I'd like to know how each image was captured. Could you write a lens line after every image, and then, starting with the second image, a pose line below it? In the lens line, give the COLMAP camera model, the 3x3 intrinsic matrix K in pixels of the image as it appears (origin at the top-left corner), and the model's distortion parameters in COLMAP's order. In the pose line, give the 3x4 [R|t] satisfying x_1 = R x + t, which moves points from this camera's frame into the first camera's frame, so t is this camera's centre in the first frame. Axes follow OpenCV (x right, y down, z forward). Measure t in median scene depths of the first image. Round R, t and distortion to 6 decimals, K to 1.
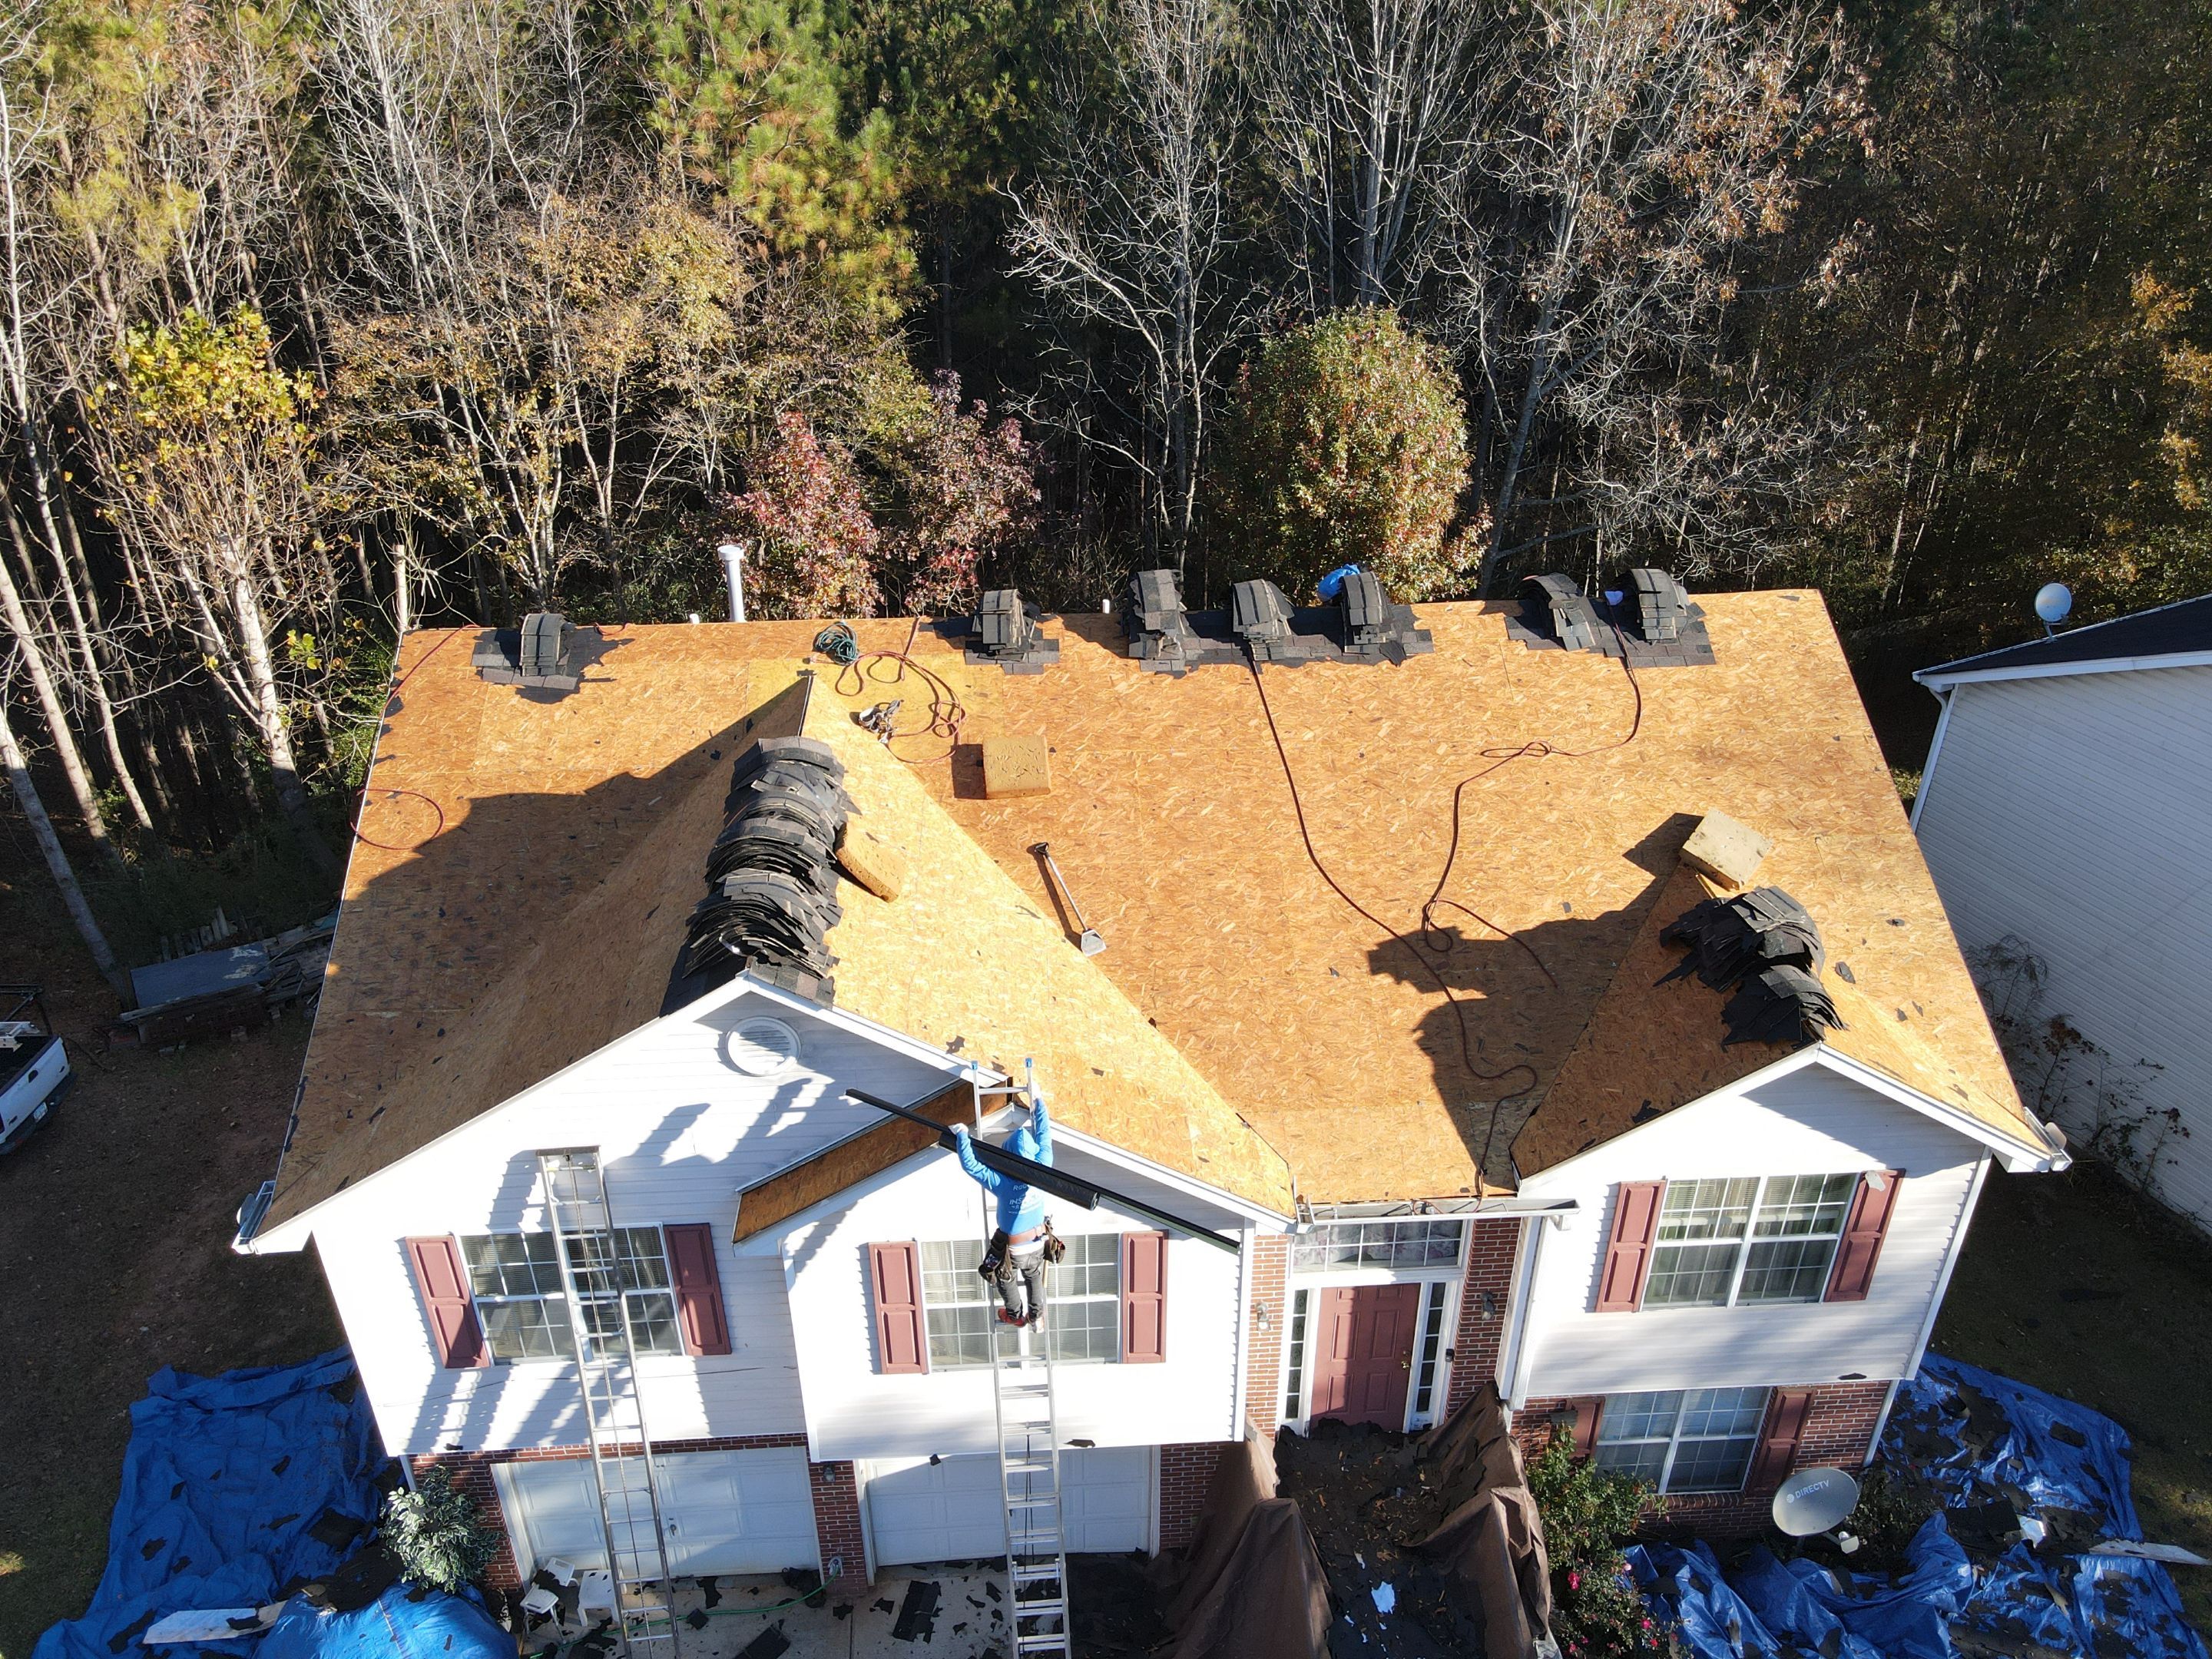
lens RADIAL K [[1616.6, 0, 1102.3], [0, 1616.6, 835.0], [0, 0, 1]] dist [0.021193, -0.003437]
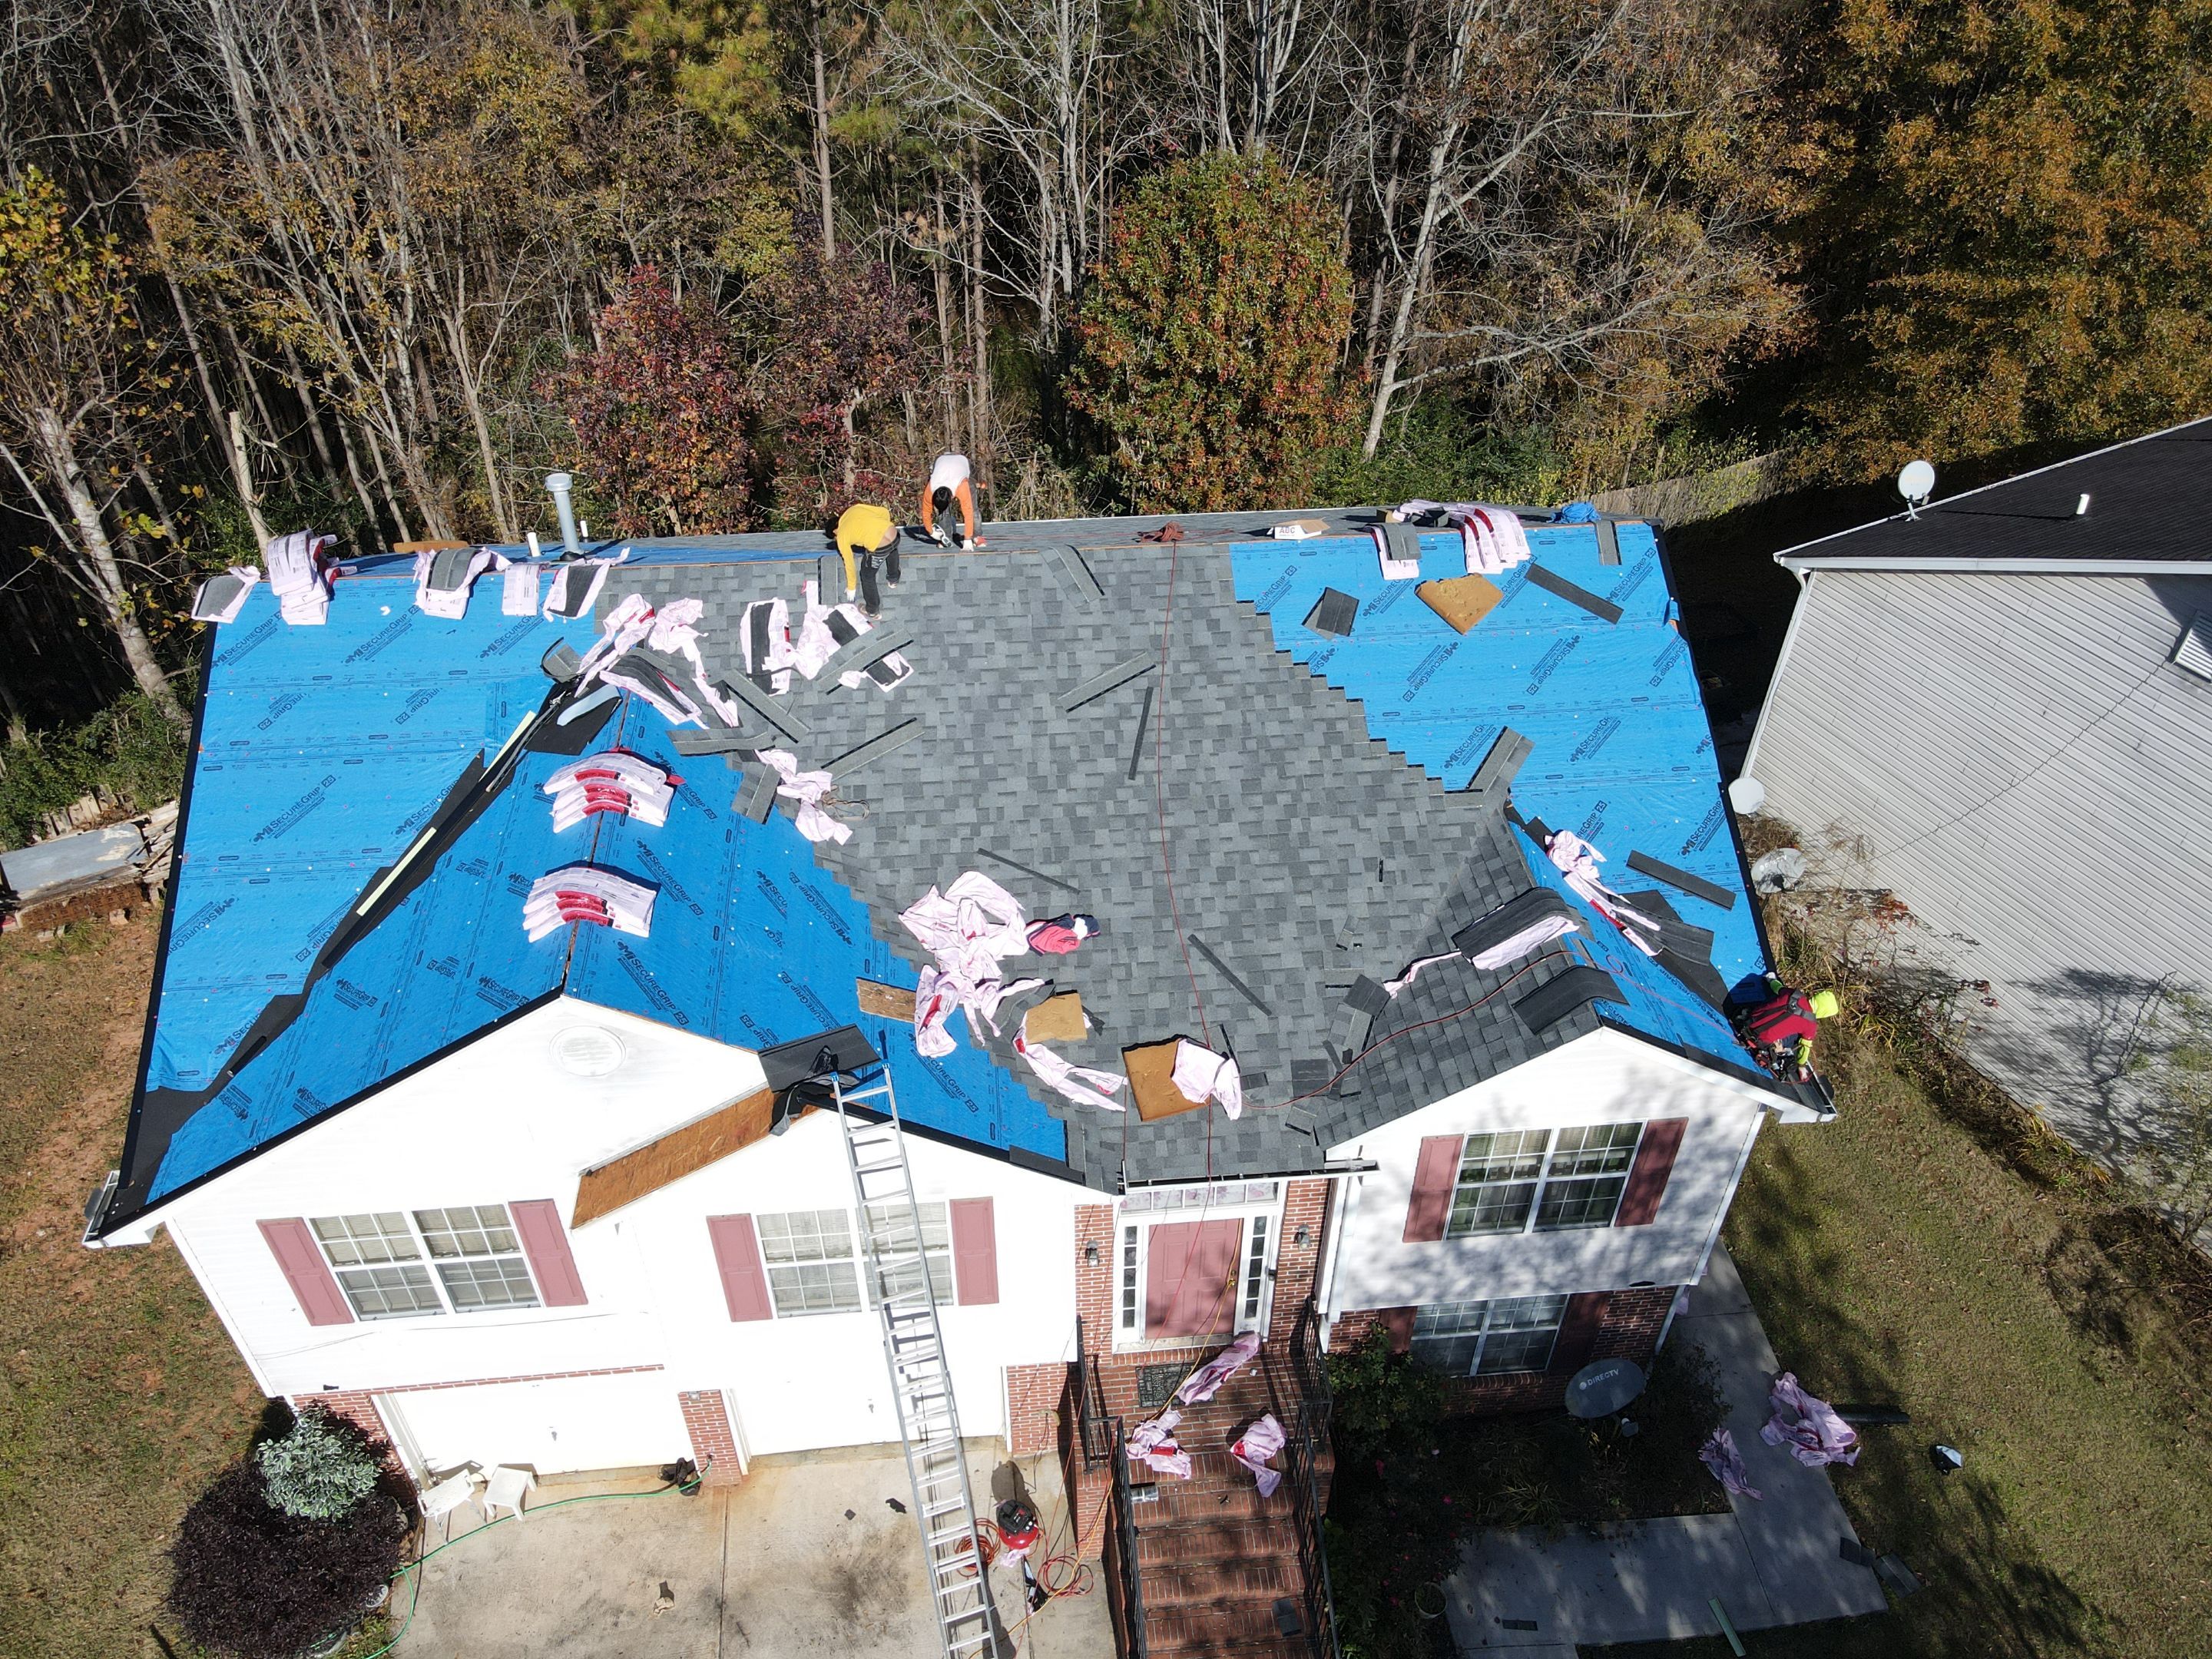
lens RADIAL K [[1616.6, 0, 1099.9], [0, 1616.6, 837.8], [0, 0, 1]] dist [0.021193, -0.003437]
pose [[0.999362, -0.014350, 0.032715, 0.046257], [0.008905, 0.986930, 0.160905, -0.090930], [-0.034596, -0.160511, 0.986428, -0.003032]]
